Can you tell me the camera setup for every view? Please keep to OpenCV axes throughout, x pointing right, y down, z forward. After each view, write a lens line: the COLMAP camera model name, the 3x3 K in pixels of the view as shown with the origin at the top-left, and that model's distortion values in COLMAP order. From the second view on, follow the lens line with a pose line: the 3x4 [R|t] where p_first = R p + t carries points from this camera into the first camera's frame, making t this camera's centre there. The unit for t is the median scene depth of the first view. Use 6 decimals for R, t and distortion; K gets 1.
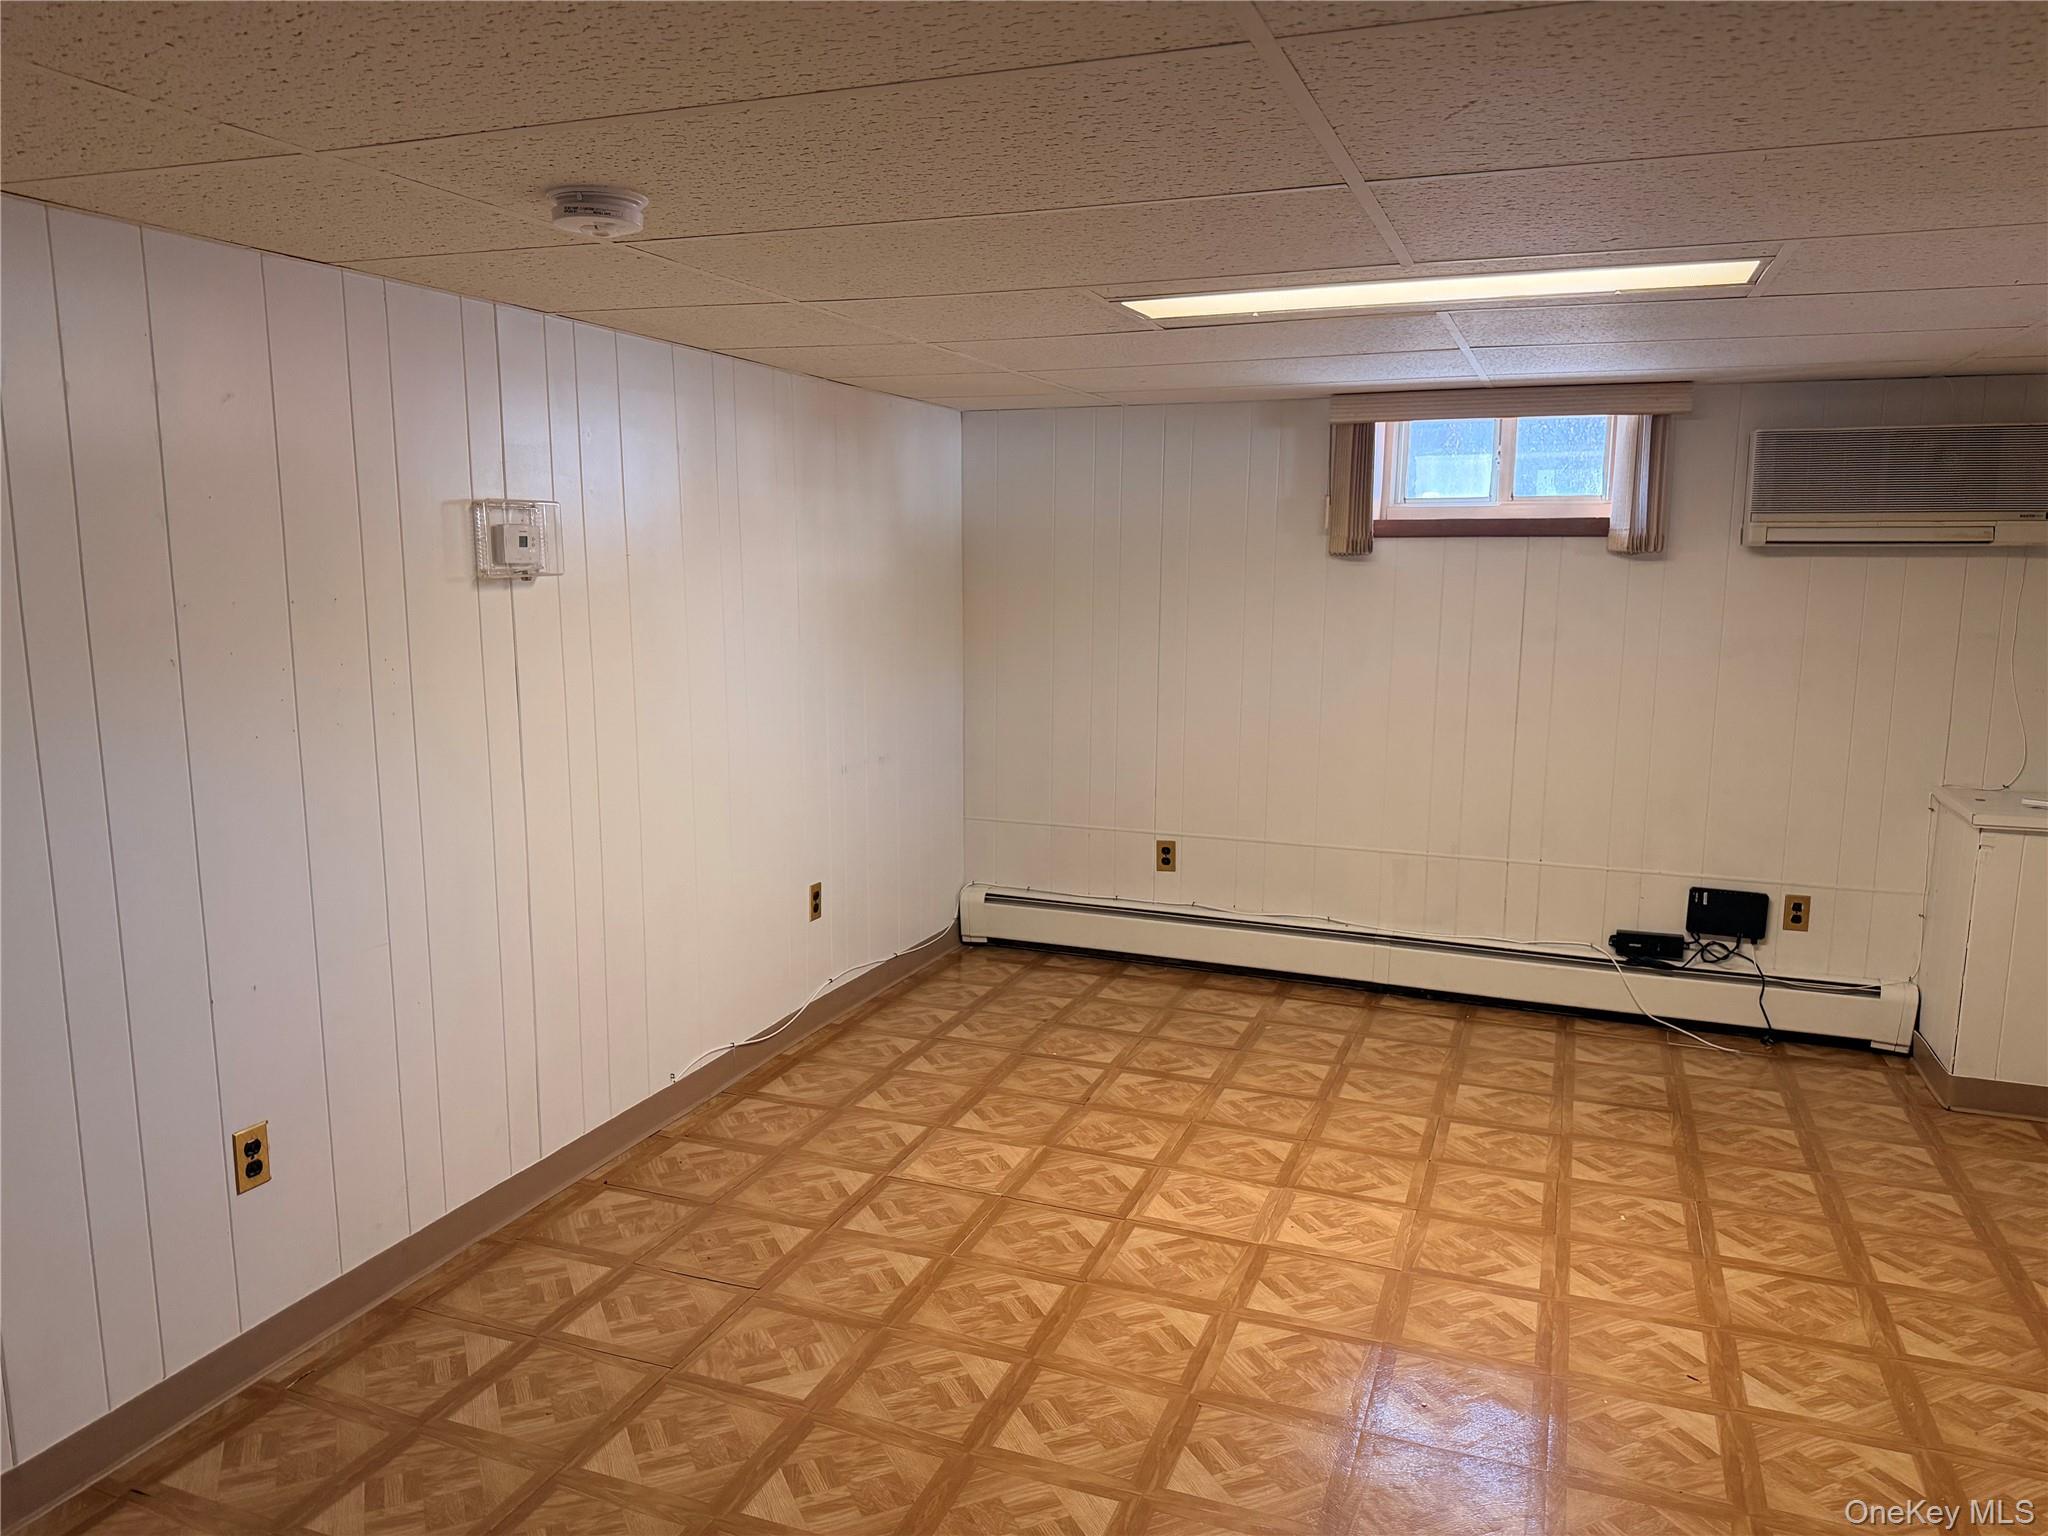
lens RADIAL K [[1480.7, 0, 1017.2], [0, 1480.7, 749.2], [0, 0, 1]] dist [0.057805, -0.015131]
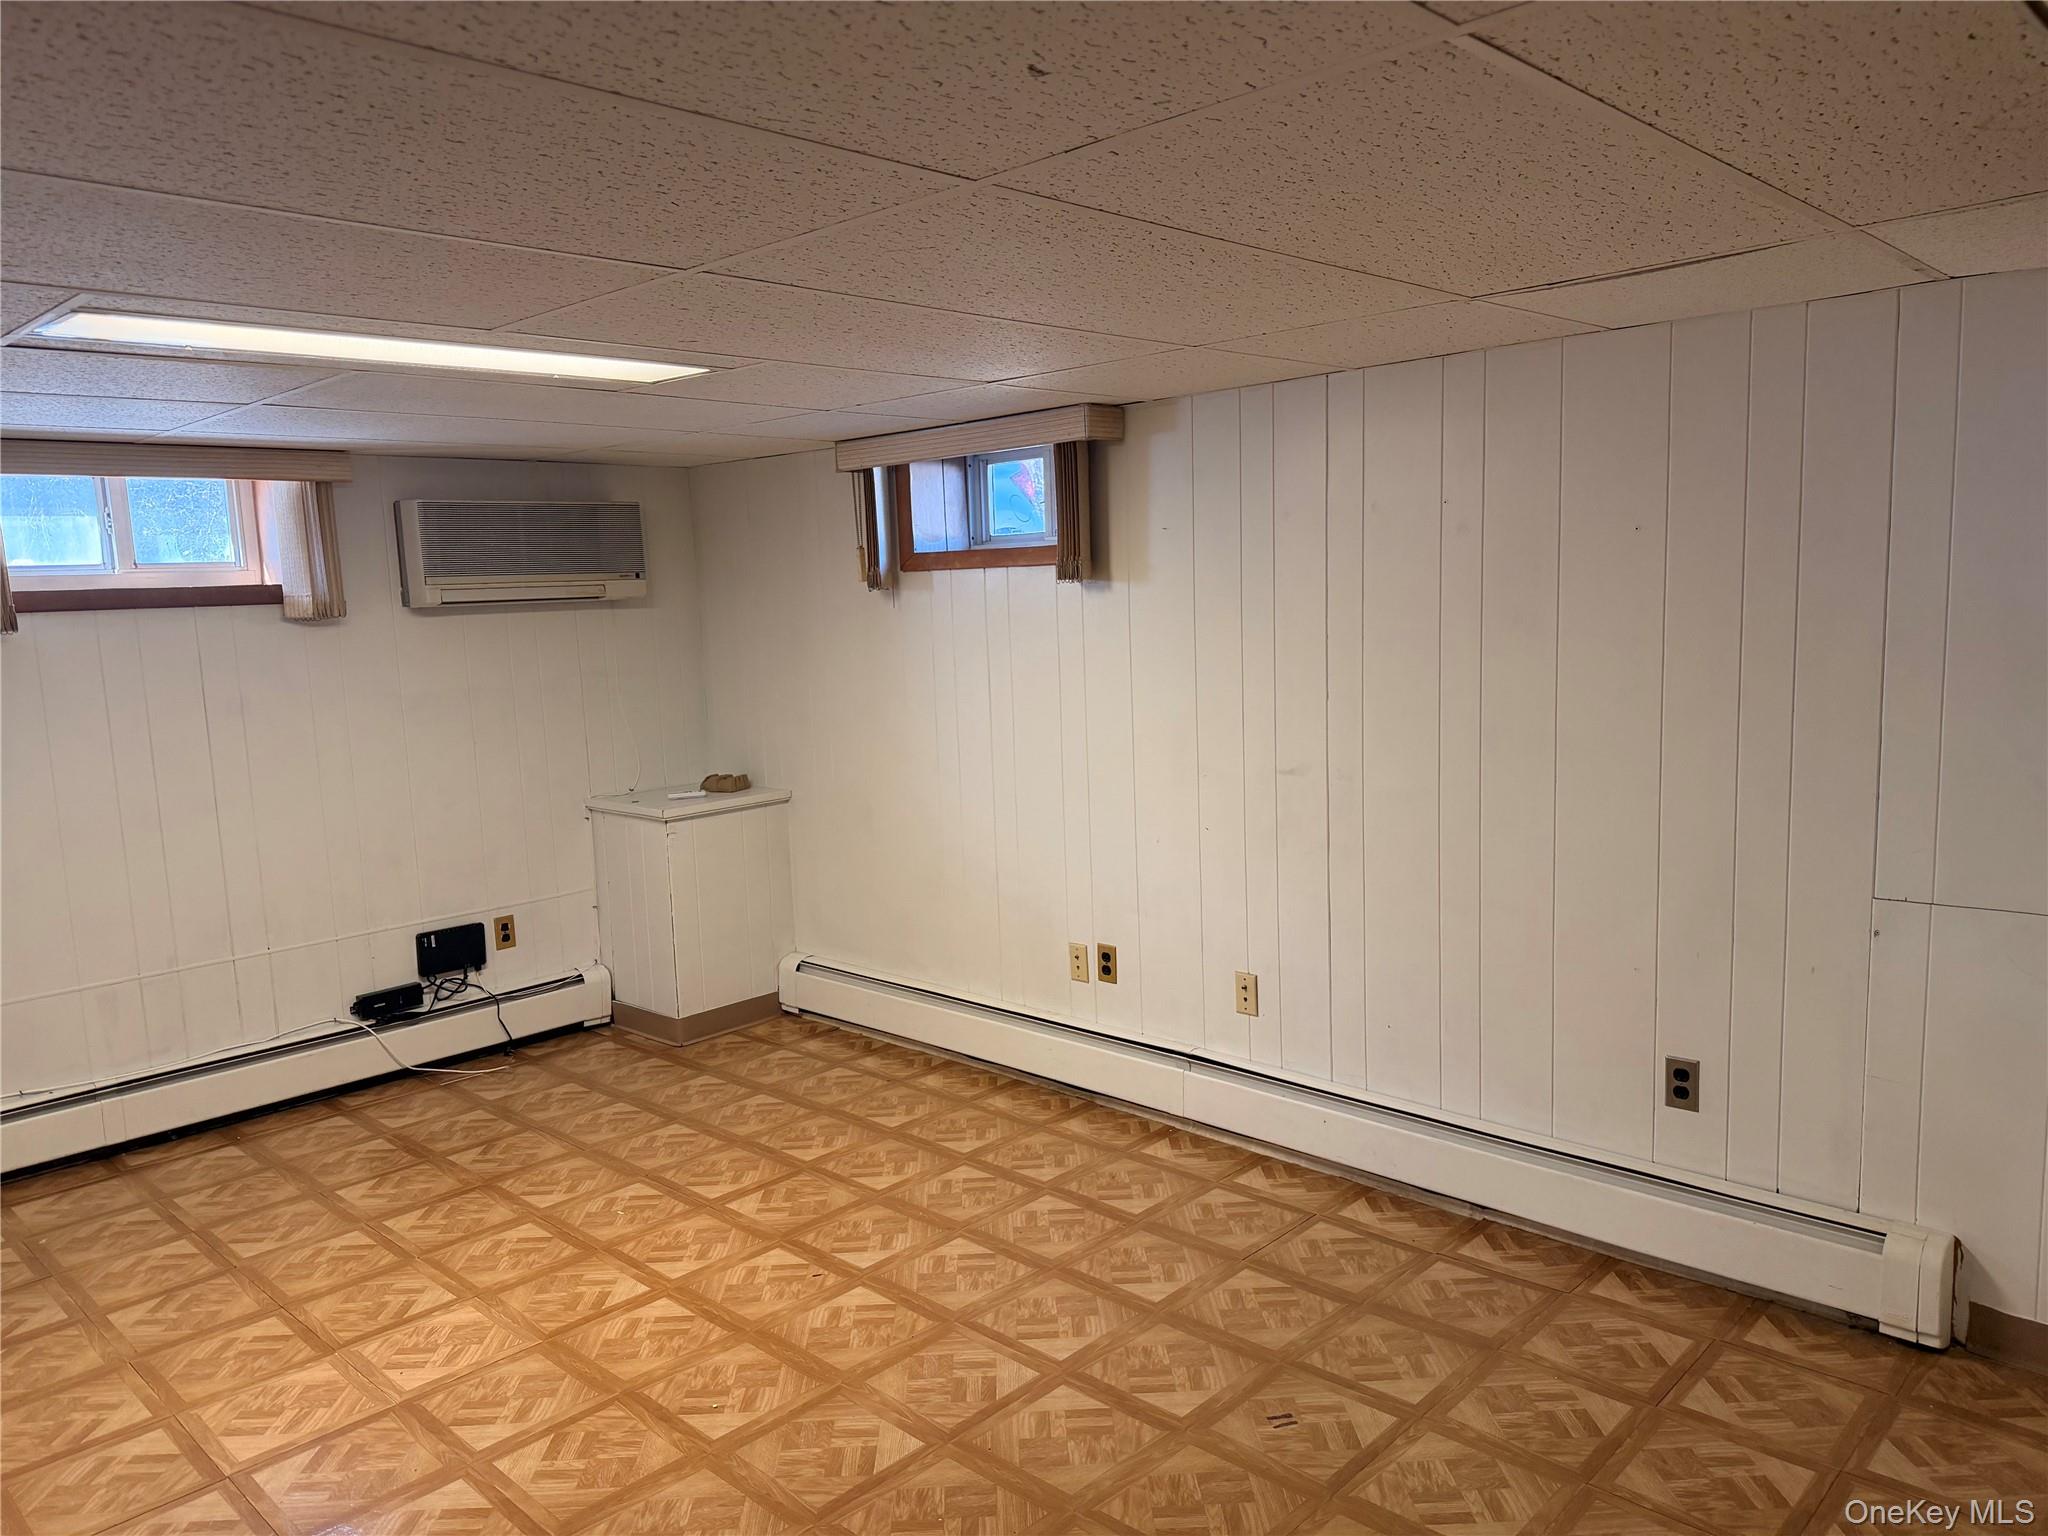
lens RADIAL K [[1480.7, 0, 1033.3], [0, 1480.7, 749.6], [0, 0, 1]] dist [0.057805, -0.015131]
pose [[0.402887, -0.128888, 0.906129, -0.328761], [0.167956, 0.983634, 0.065235, -0.032763], [-0.899707, 0.125908, 0.417941, 0.176980]]
